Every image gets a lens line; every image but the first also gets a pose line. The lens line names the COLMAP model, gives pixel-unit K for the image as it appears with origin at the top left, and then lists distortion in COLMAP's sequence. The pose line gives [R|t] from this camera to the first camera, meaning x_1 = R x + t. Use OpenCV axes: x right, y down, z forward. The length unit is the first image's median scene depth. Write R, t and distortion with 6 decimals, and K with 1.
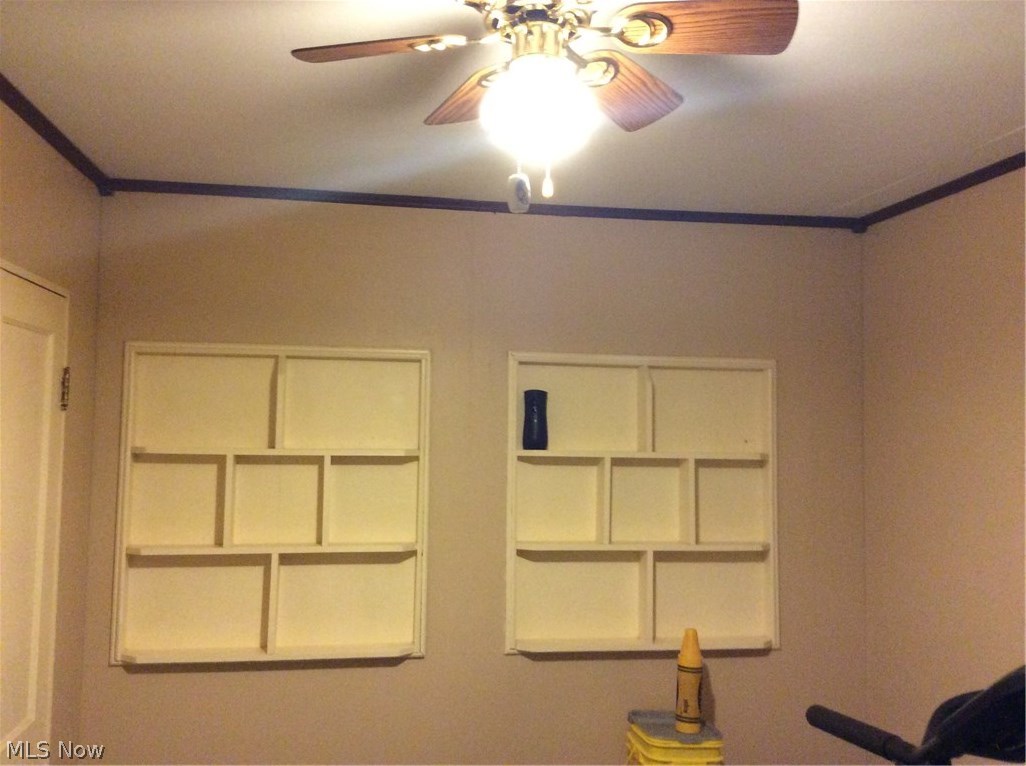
lens RADIAL K [[928.4, 0, 515.6], [0, 928.4, 383.4], [0, 0, 1]] dist [0.047000, -0.010607]
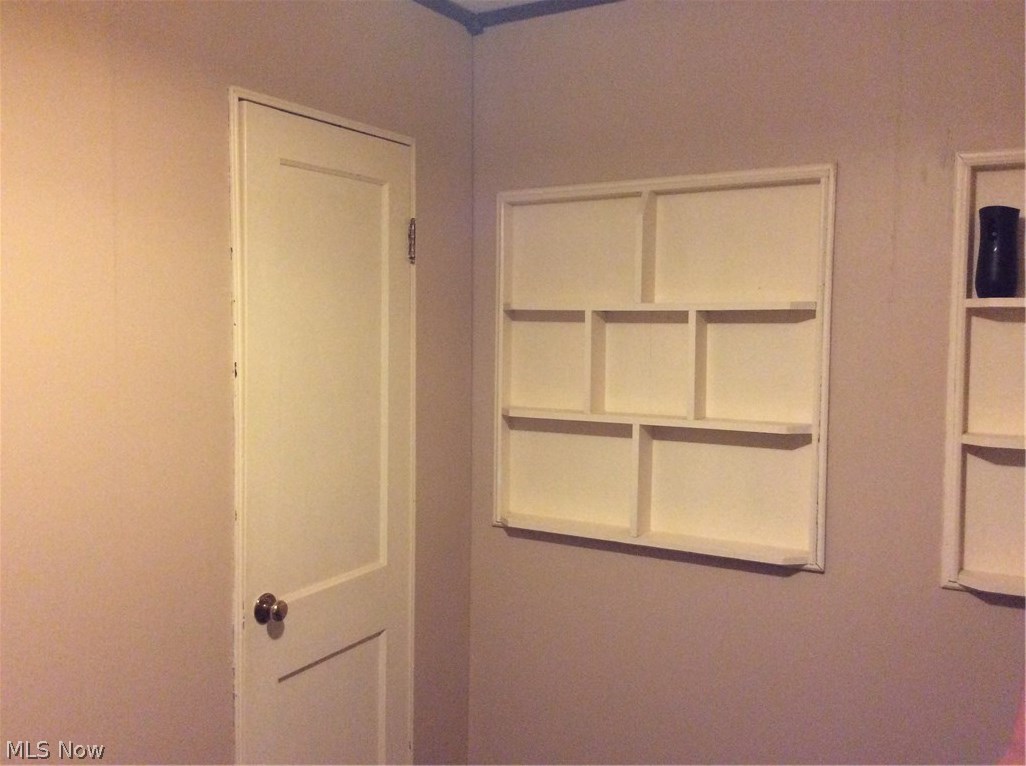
lens RADIAL K [[928.4, 0, 511.5], [0, 928.4, 378.3], [0, 0, 1]] dist [0.047000, -0.010607]
pose [[0.773722, 0.029283, -0.632849, 0.187601], [0.043442, 0.994128, 0.099112, 0.048628], [0.632034, -0.104178, 0.767906, 0.268259]]
